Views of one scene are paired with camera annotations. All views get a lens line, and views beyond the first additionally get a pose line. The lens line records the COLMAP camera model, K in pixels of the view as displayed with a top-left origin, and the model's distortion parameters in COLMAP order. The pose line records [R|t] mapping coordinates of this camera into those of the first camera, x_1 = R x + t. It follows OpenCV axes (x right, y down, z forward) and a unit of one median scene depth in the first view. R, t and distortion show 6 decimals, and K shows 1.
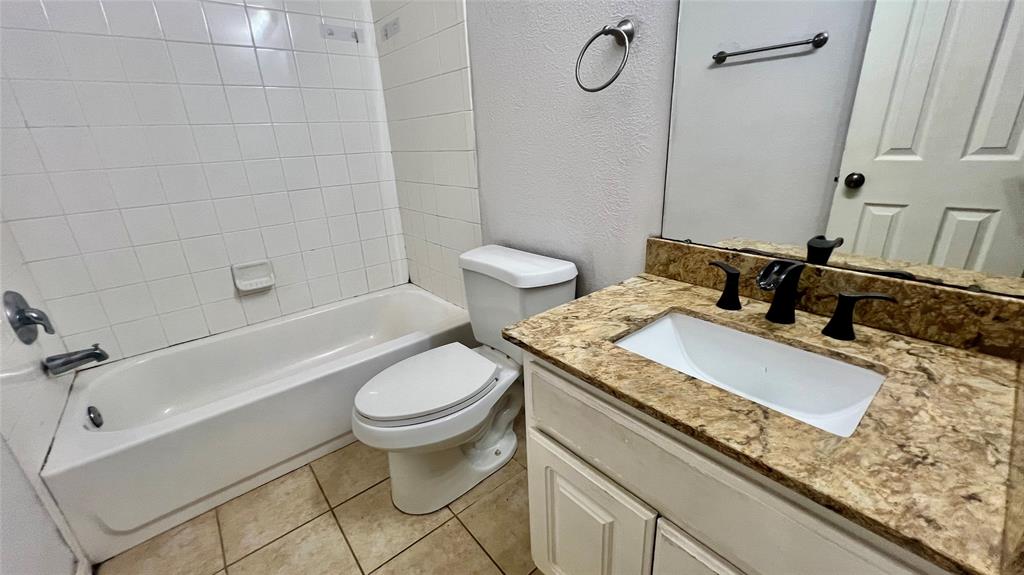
lens RADIAL K [[410.0, 0, 506.5], [0, 410.0, 282.2], [0, 0, 1]] dist [-0.000730, 0.000092]
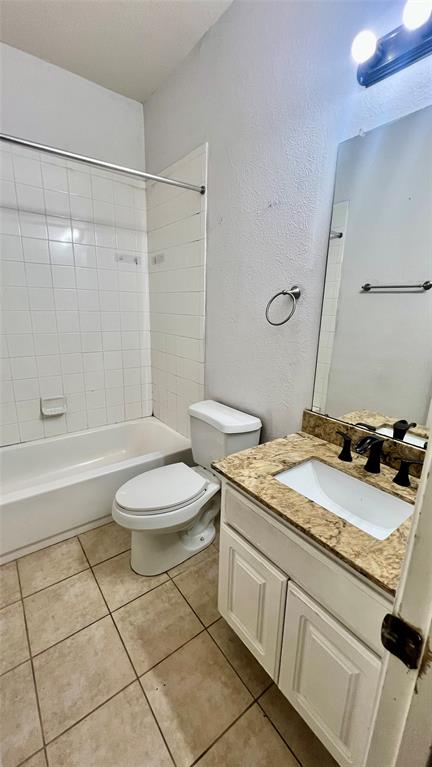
lens RADIAL K [[307.7, 0, 217.1], [0, 307.7, 380.0], [0, 0, 1]] dist [-0.002724, 0.000361]
pose [[0.996646, 0.080344, -0.015521, 0.005758], [-0.081487, 0.991791, -0.098536, -0.073442], [0.007477, 0.099471, 0.995012, -0.232461]]
